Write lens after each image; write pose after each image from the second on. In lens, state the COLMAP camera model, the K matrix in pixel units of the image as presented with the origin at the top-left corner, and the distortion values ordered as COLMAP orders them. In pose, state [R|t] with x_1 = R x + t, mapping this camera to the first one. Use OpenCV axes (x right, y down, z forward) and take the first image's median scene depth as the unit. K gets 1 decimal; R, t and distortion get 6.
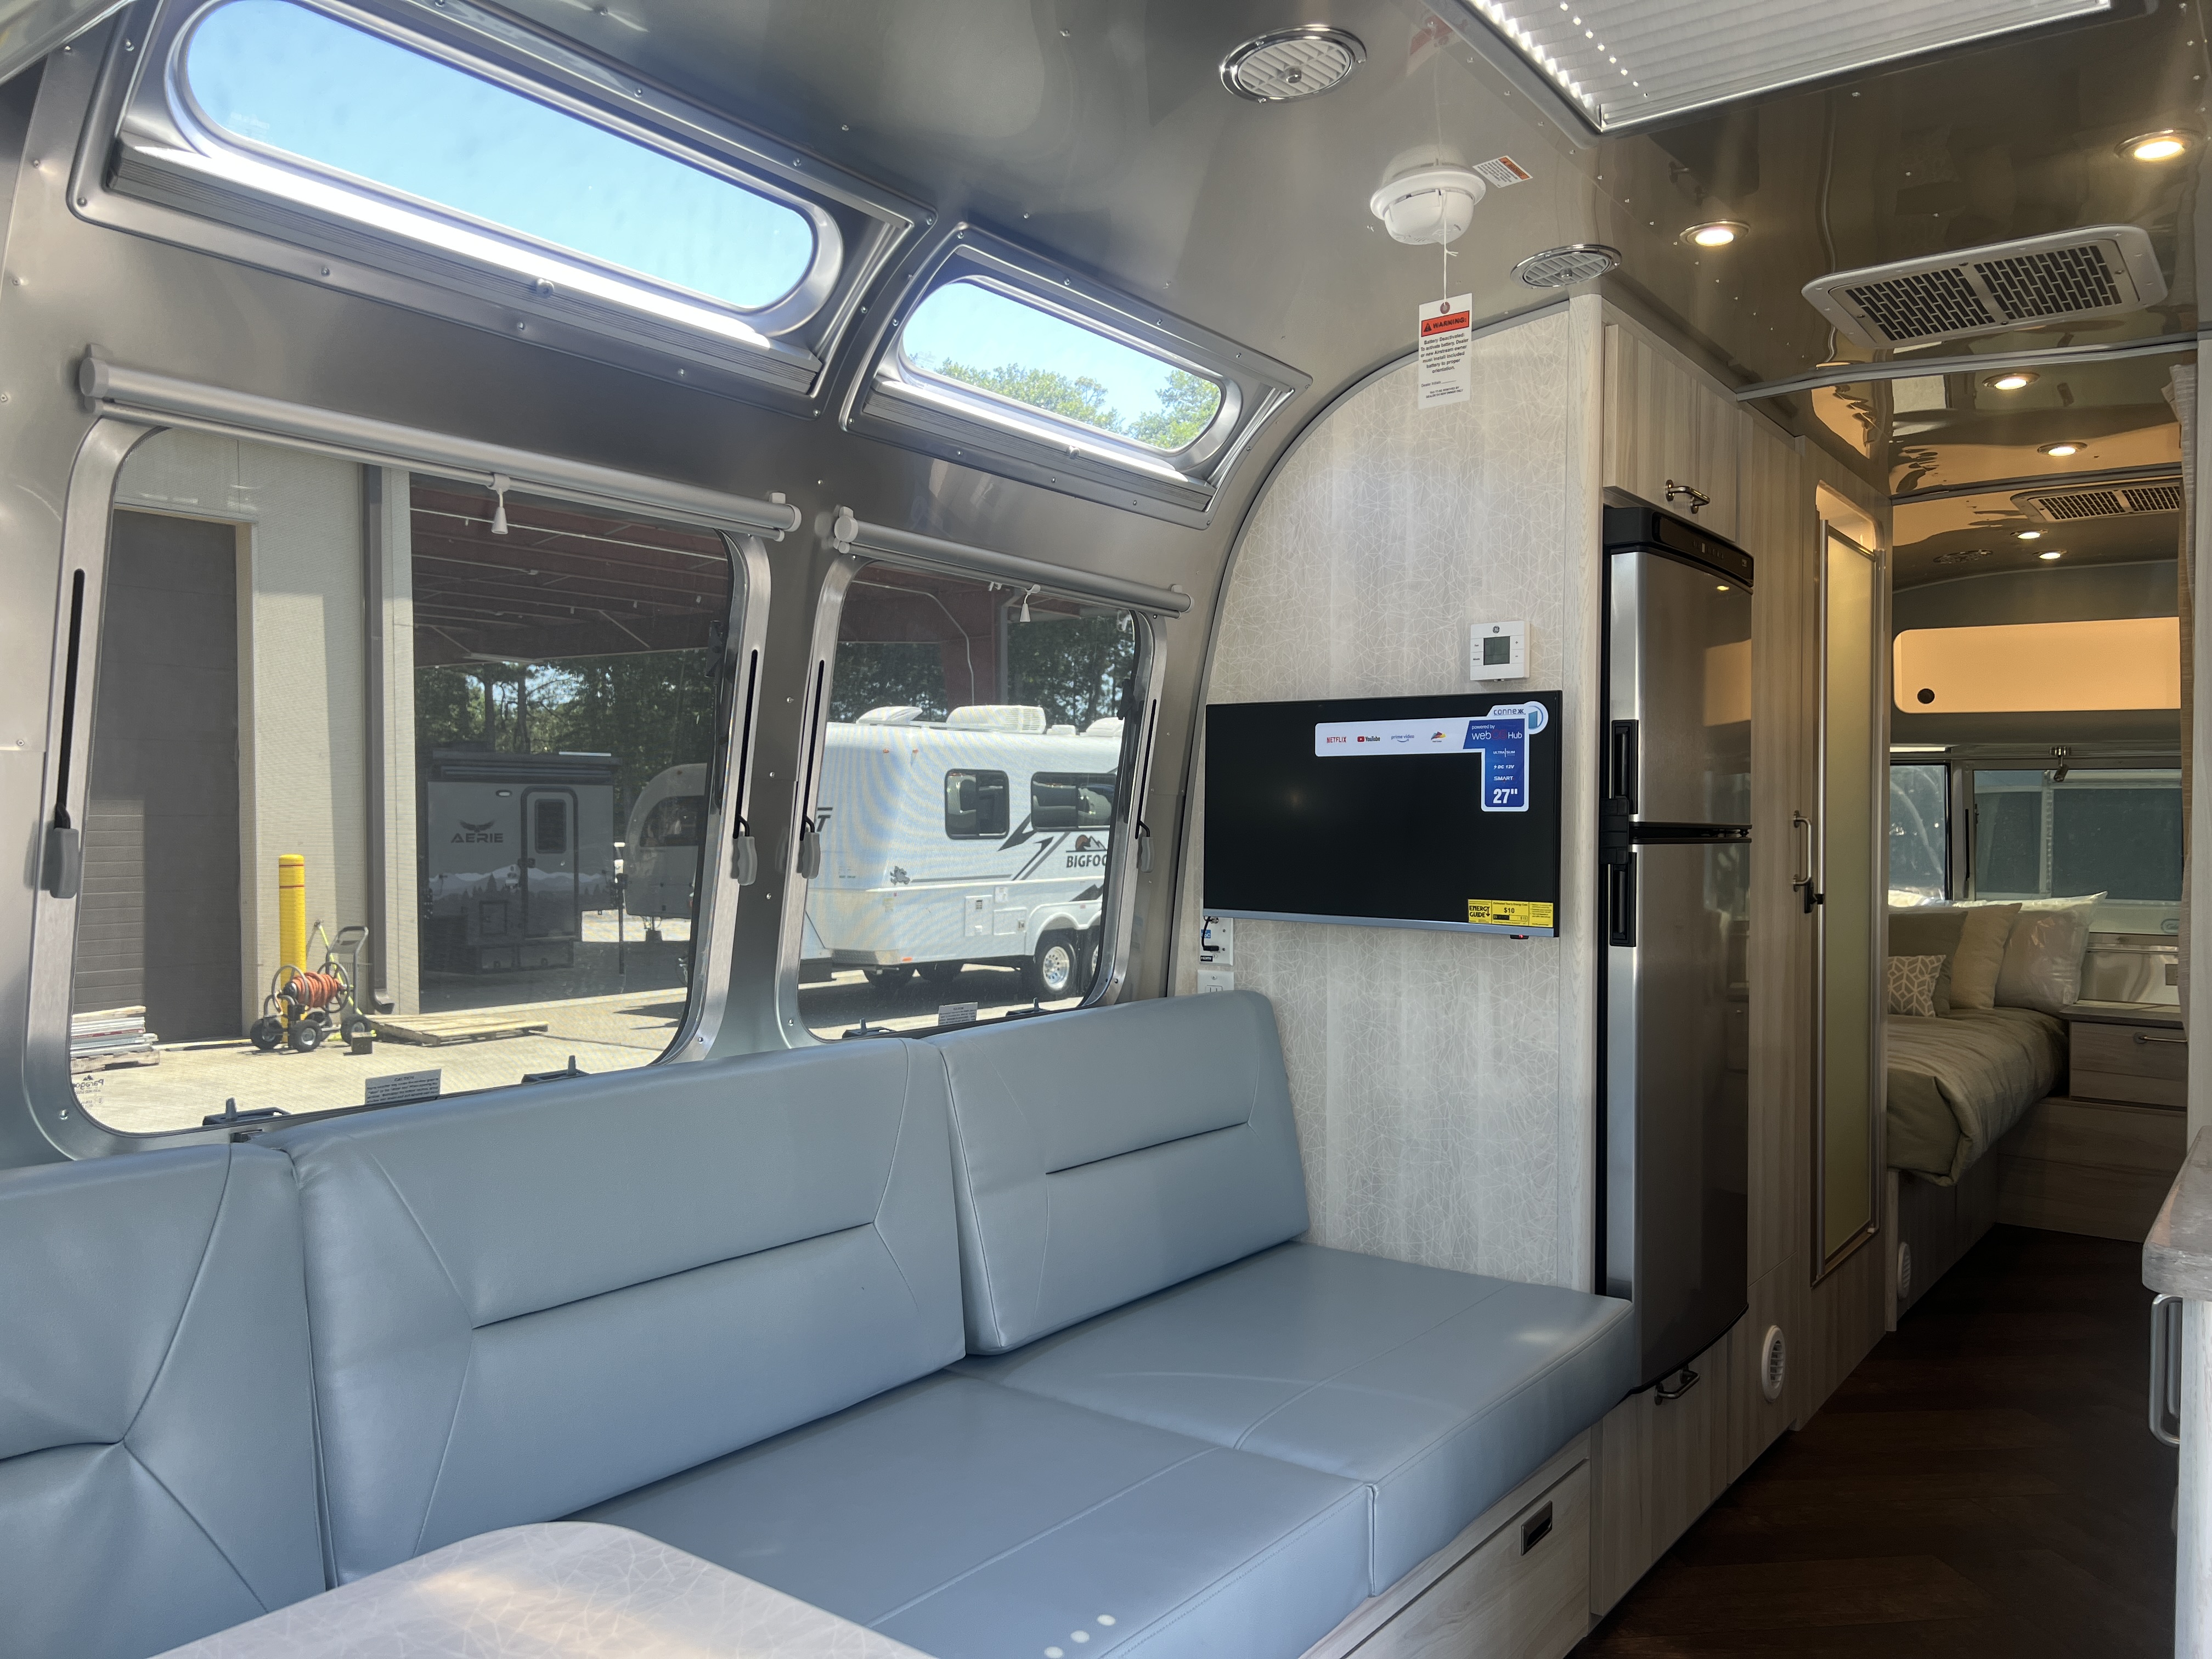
lens RADIAL K [[1667.2, 0, 1084.2], [0, 1667.2, 823.7], [0, 0, 1]] dist [0.058008, -0.070364]
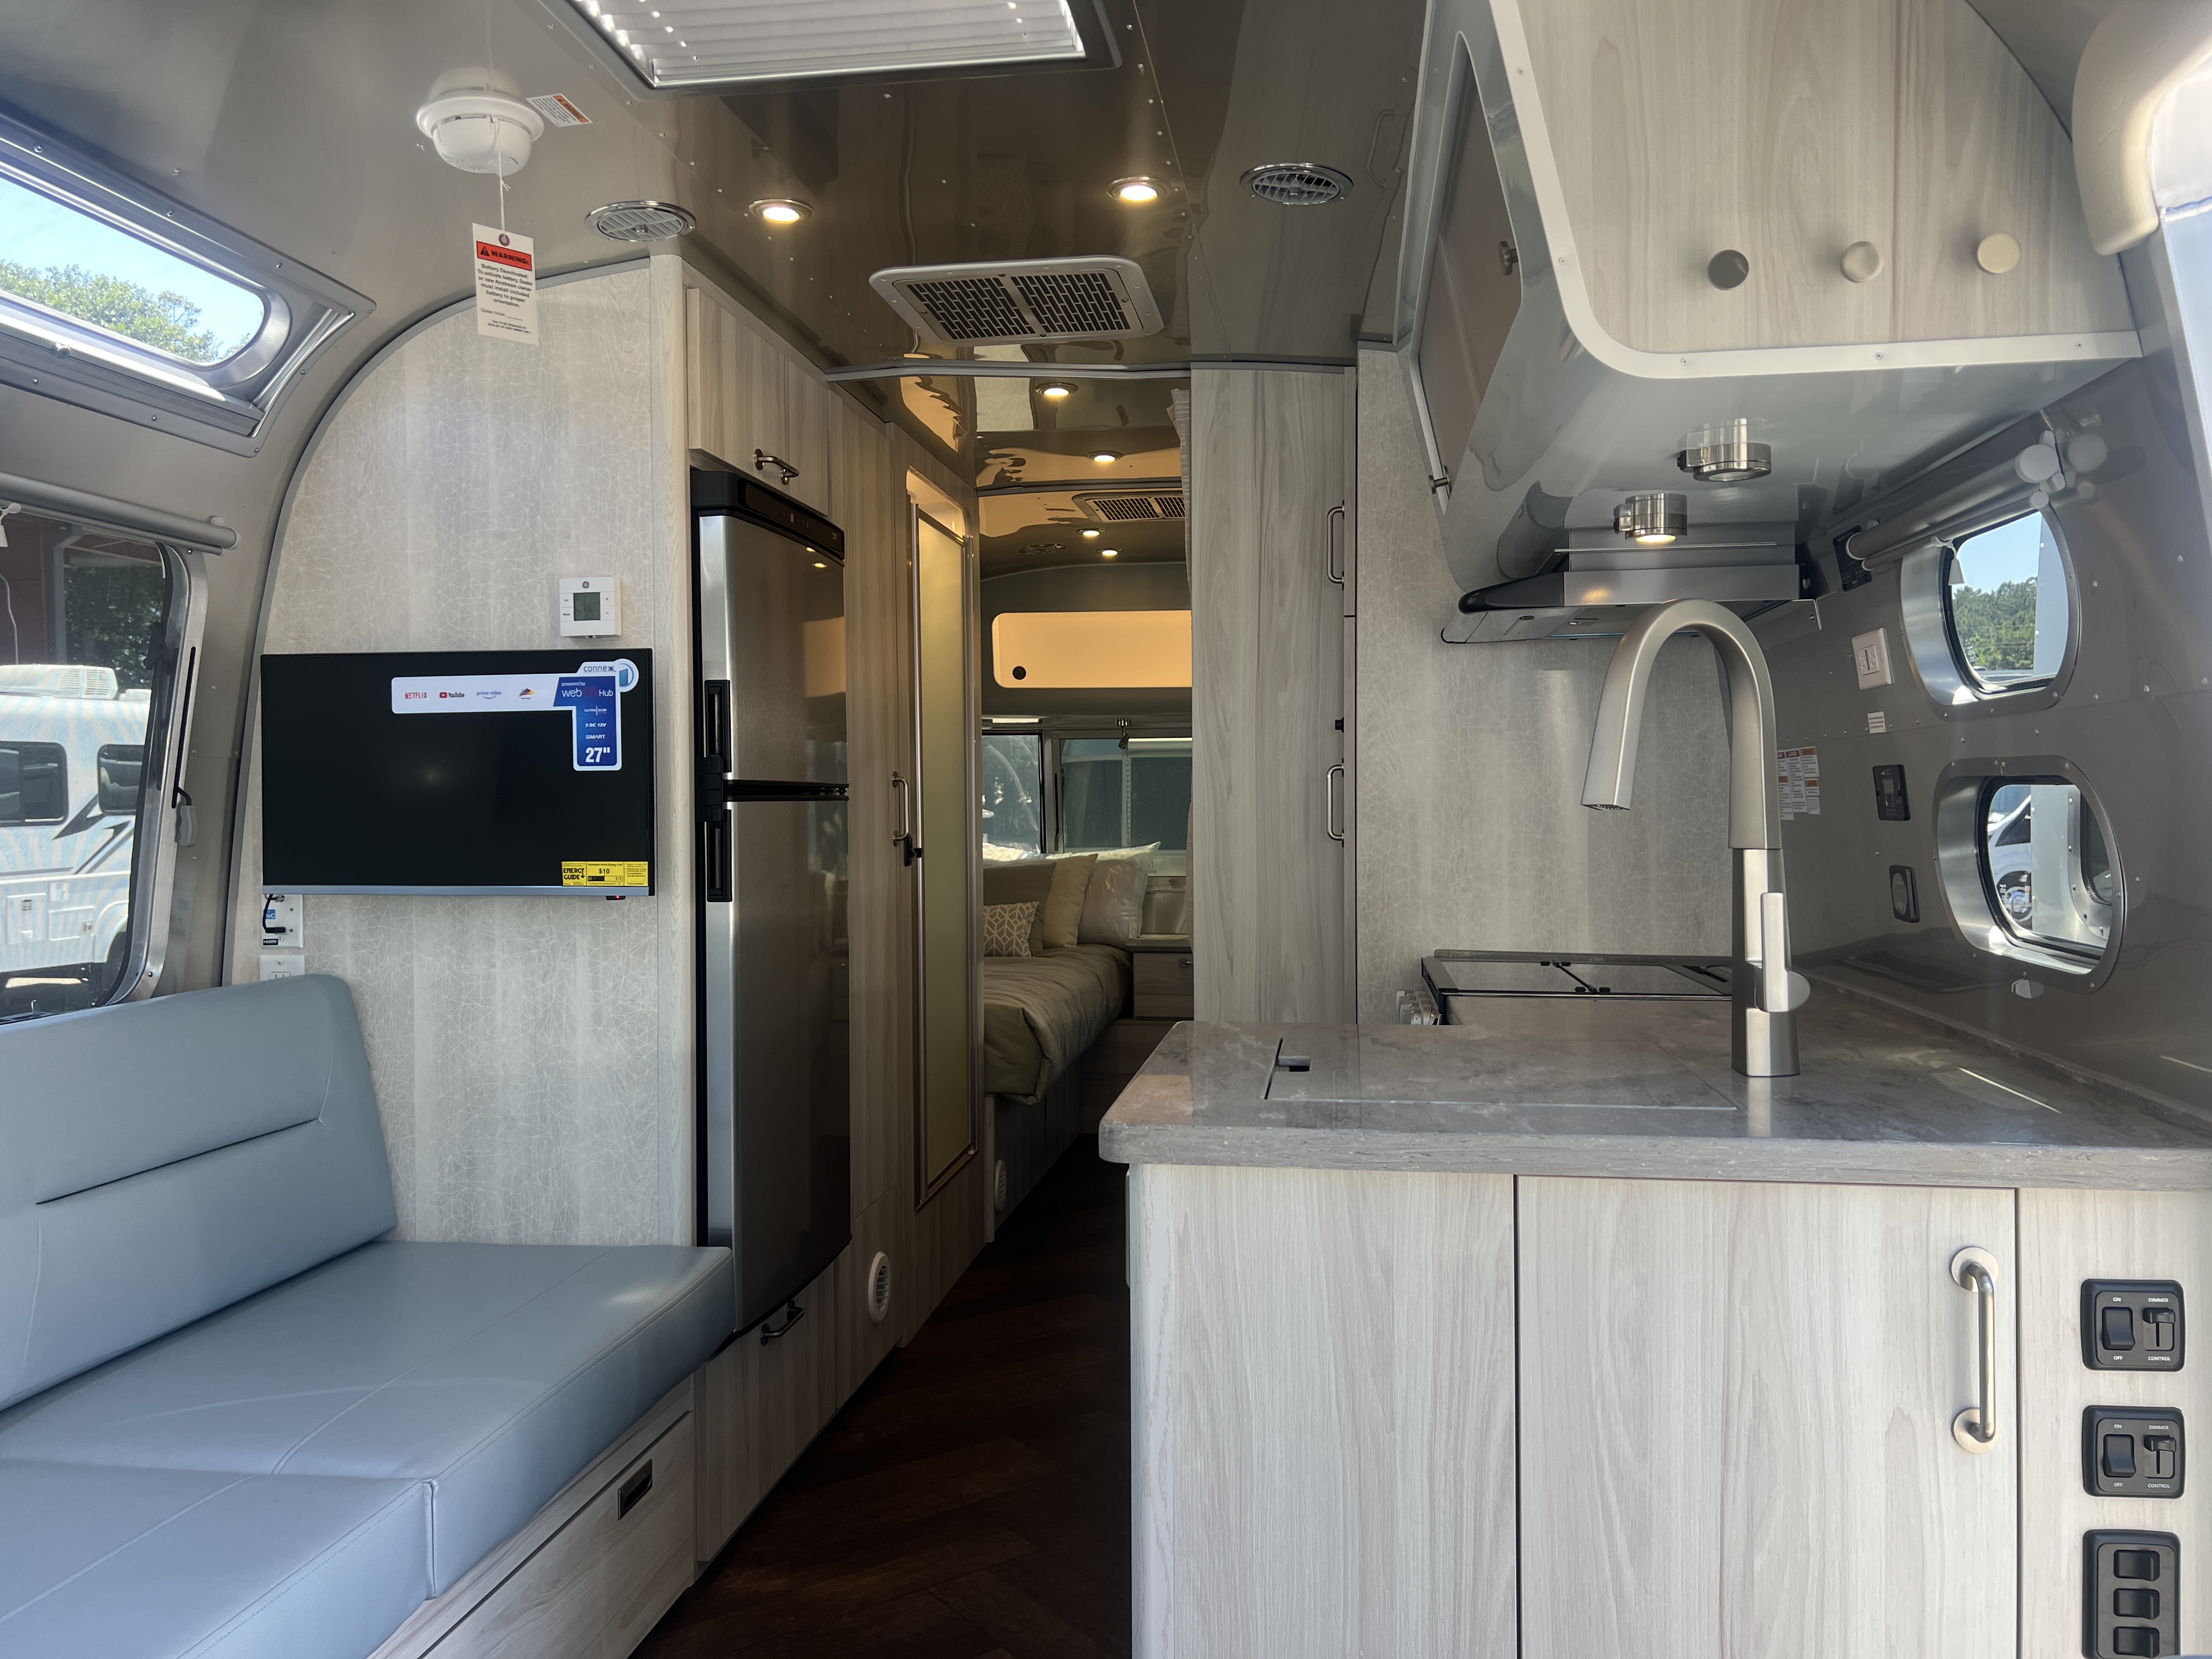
lens RADIAL K [[1667.2, 0, 1119.7], [0, 1667.2, 809.0], [0, 0, 1]] dist [0.058008, -0.070364]
pose [[0.875691, -0.020728, 0.482427, 0.041838], [0.018076, 0.999785, 0.010145, 0.010183], [-0.482534, -0.000164, 0.875877, -0.008566]]
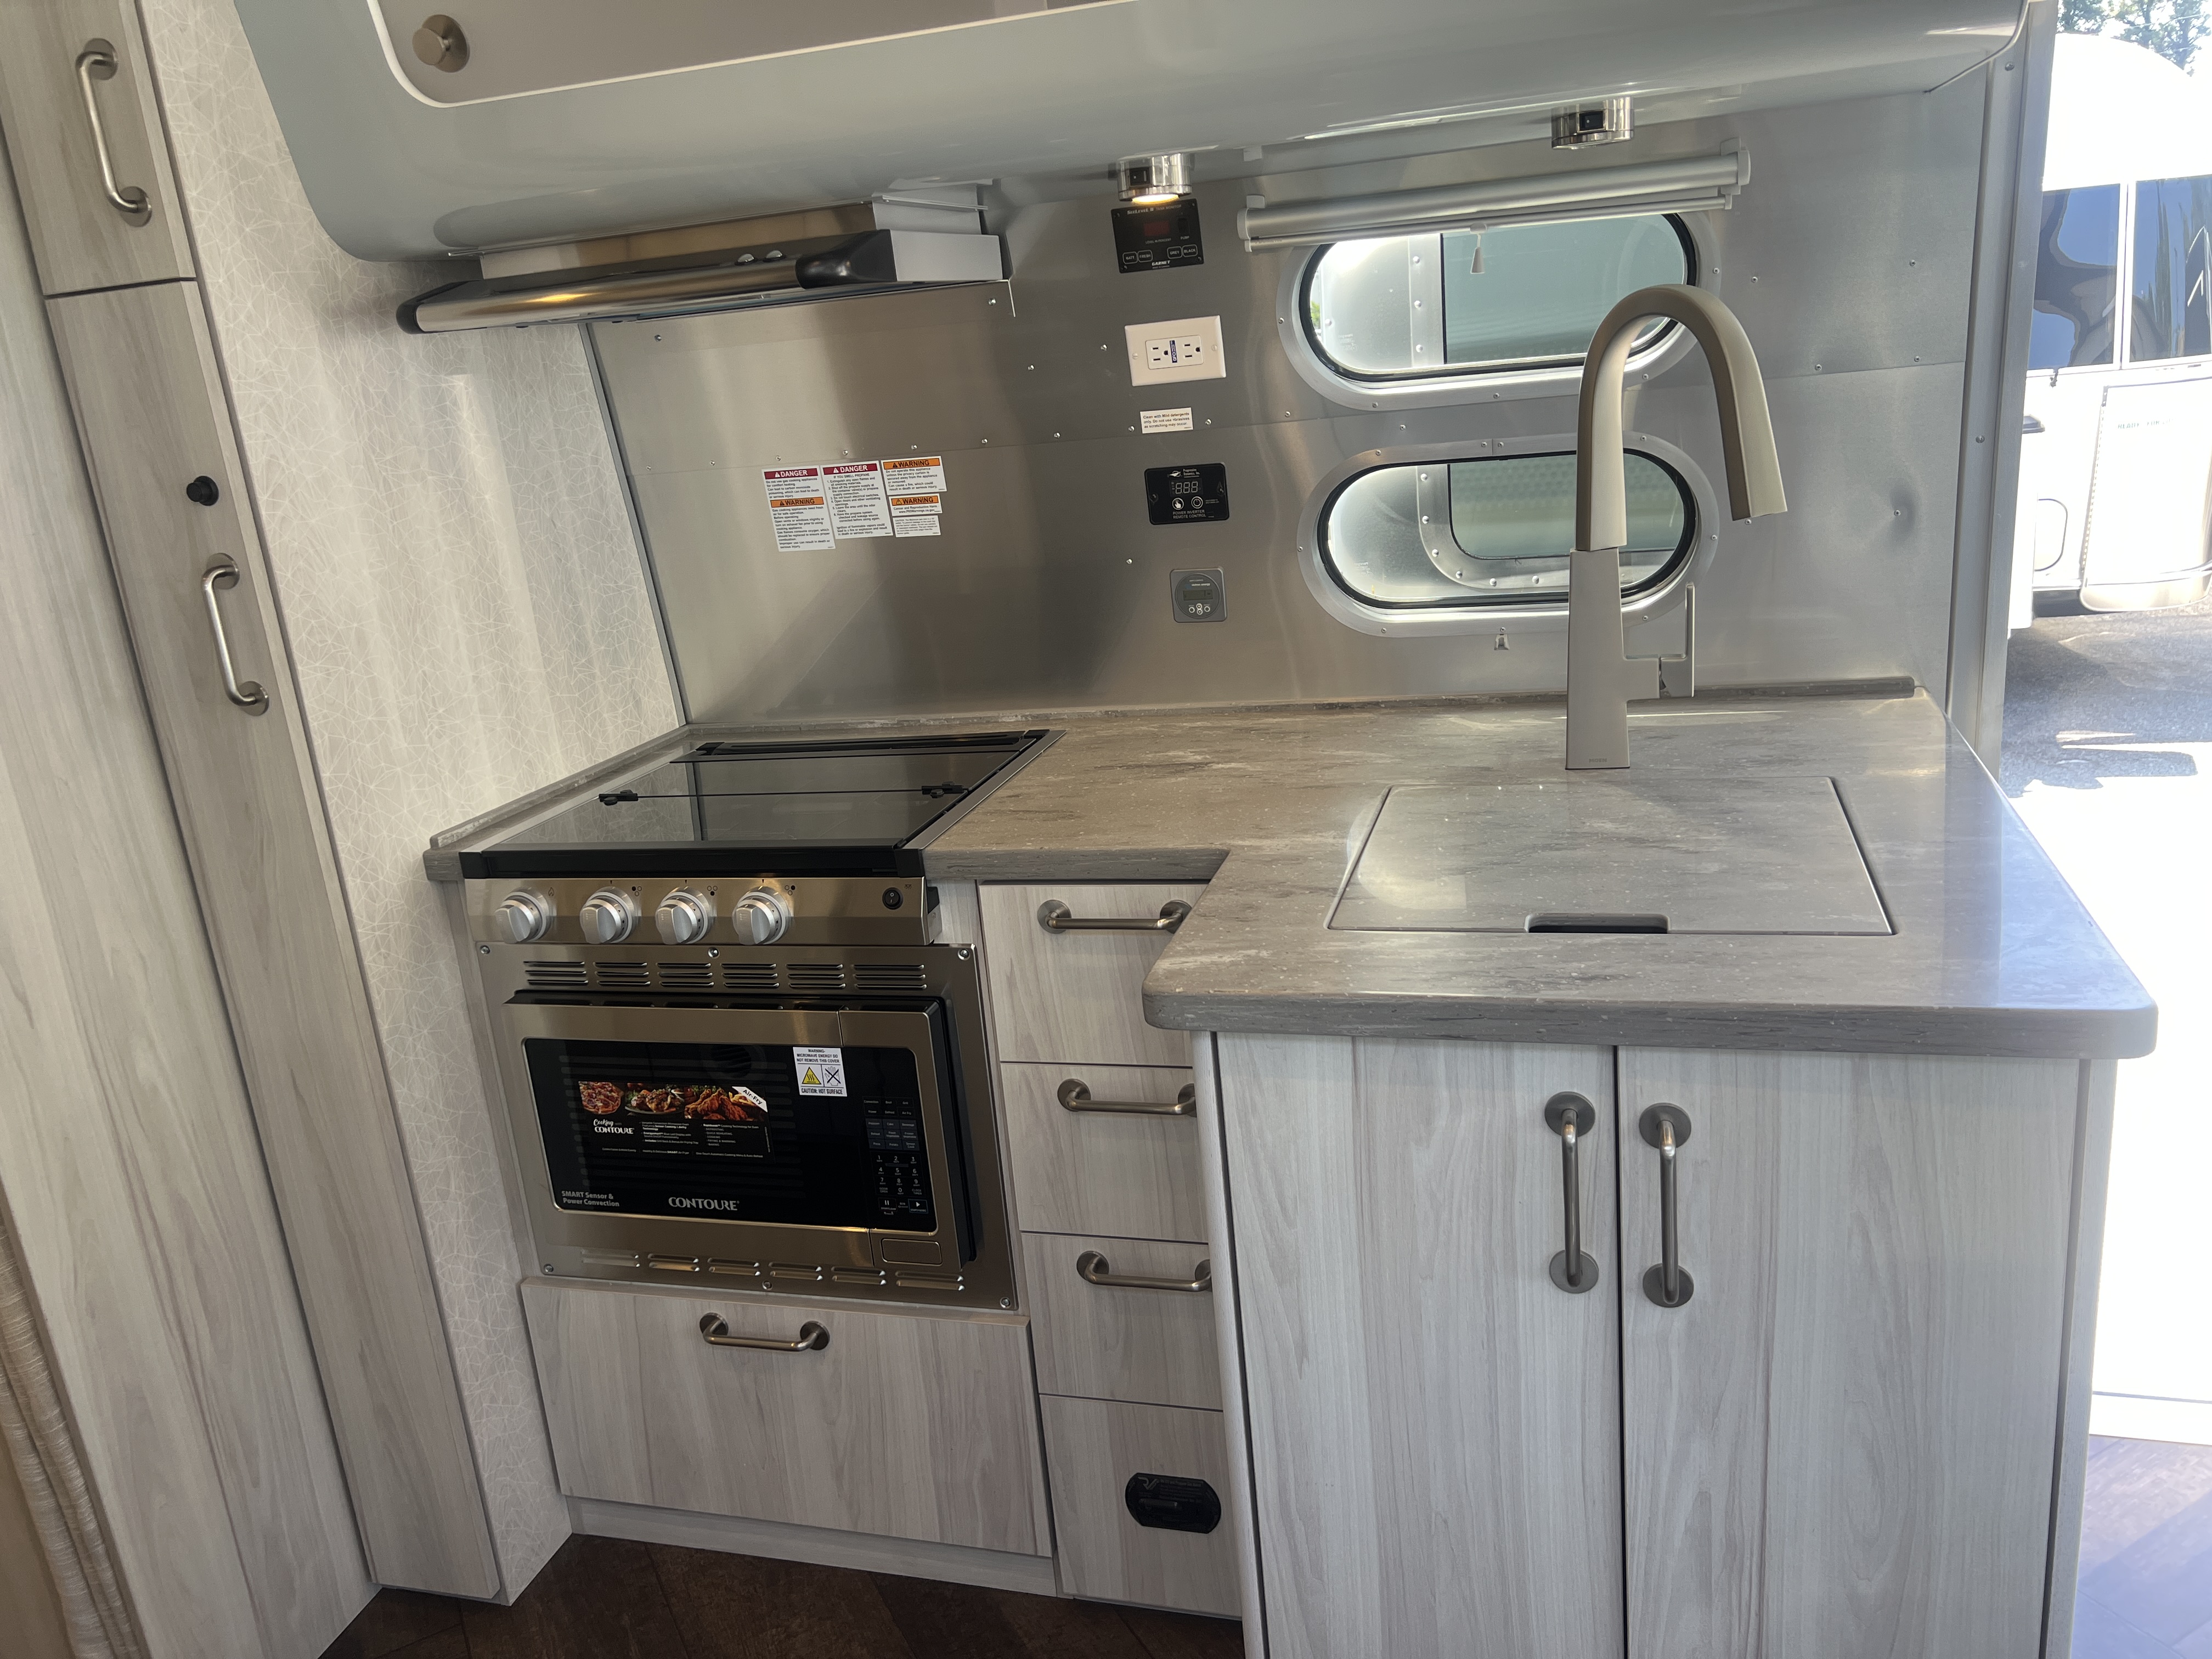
lens RADIAL K [[1667.2, 0, 1105.4], [0, 1667.2, 808.7], [0, 0, 1]] dist [0.058008, -0.070364]
pose [[-0.345415, -0.234990, 0.908553, 0.026180], [0.093087, 0.954788, 0.282339, -0.064705], [-0.933822, 0.182099, -0.307923, 0.812518]]
